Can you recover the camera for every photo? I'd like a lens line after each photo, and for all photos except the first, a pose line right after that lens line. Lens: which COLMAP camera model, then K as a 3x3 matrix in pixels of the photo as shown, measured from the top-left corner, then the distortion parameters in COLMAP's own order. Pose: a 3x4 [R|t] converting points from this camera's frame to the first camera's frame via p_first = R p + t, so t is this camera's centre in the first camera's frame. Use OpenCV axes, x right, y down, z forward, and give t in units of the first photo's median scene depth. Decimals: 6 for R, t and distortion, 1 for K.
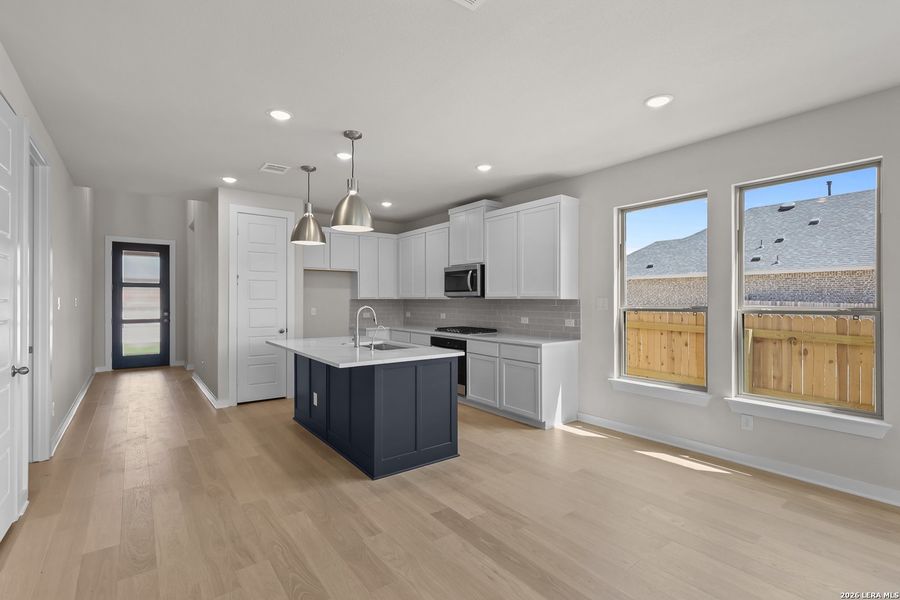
lens RADIAL K [[418.6, 0, 444.9], [0, 418.6, 299.5], [0, 0, 1]] dist [-0.000419, 0.000038]
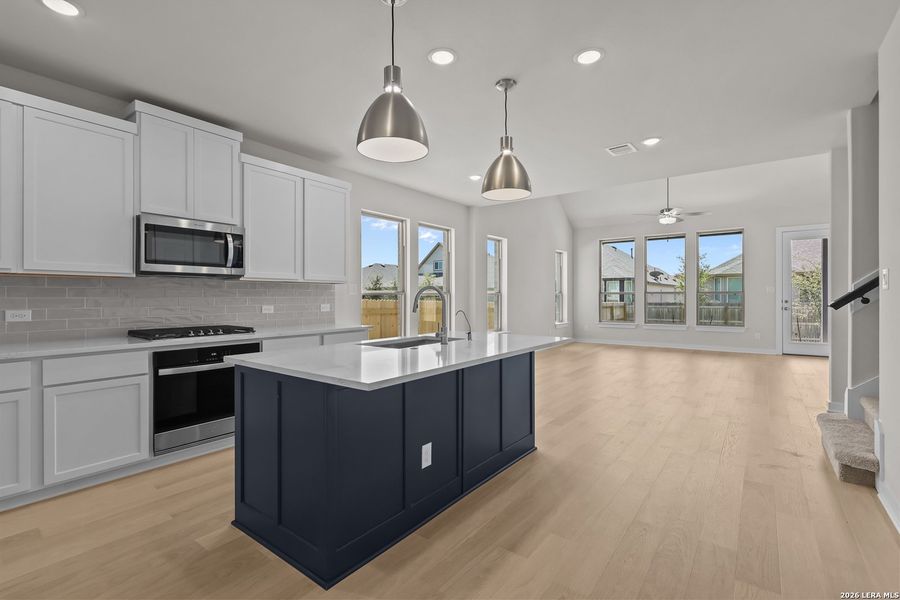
lens RADIAL K [[414.7, 0, 448.8], [0, 414.7, 296.6], [0, 0, 1]] dist [-0.001881, 0.000323]
pose [[-0.279098, -0.004462, 0.960252, -0.643032], [-0.003950, 0.999986, 0.003498, 0.021301], [-0.960254, -0.002817, -0.279112, 0.864052]]
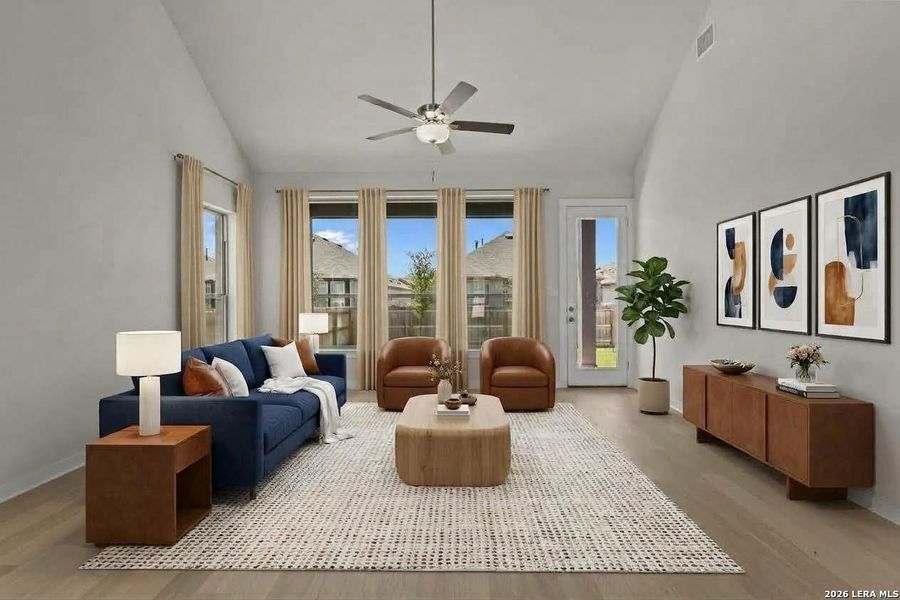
lens RADIAL K [[414.7, 0, 448.8], [0, 414.7, 296.6], [0, 0, 1]] dist [-0.001881, 0.000323]
pose [[-0.791206, 0.000570, 0.611549, -0.165300], [-0.002122, 0.999991, -0.003676, 0.016111], [-0.611546, -0.004206, -0.791198, 0.461172]]
